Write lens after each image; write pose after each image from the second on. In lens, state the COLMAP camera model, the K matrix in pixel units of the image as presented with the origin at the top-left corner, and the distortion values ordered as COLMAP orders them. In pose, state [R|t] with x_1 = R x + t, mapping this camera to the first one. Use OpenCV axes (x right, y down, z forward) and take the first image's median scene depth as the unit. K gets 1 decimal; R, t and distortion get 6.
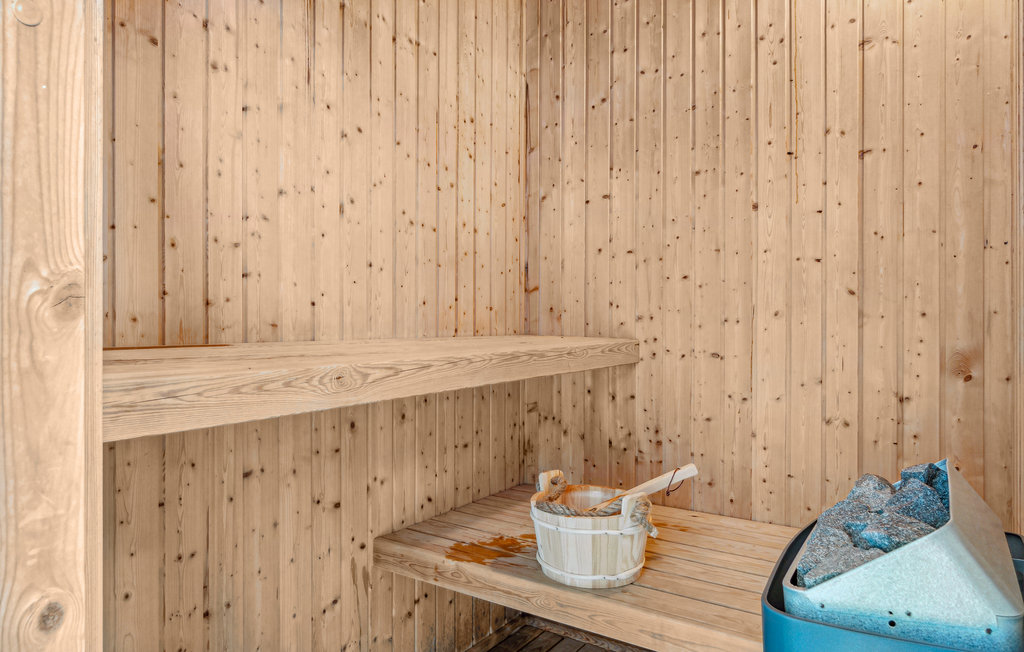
lens RADIAL K [[679.9, 0, 511.7], [0, 679.9, 324.4], [0, 0, 1]] dist [-0.001060, 0.000903]
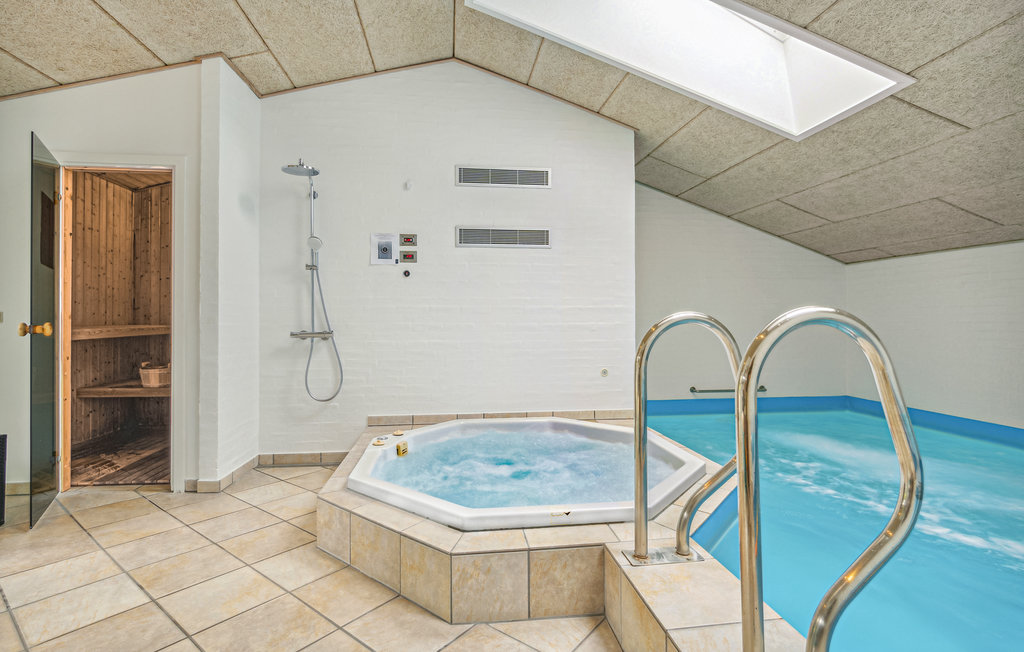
lens RADIAL K [[509.0, 0, 518.3], [0, 509.0, 319.5], [0, 0, 1]] dist [-0.001112, 0.001413]
pose [[0.763759, 0.001293, 0.645501, -0.125369], [-0.000829, 0.999999, -0.001022, -0.004539], [-0.645501, 0.000246, 0.763759, -1.658222]]
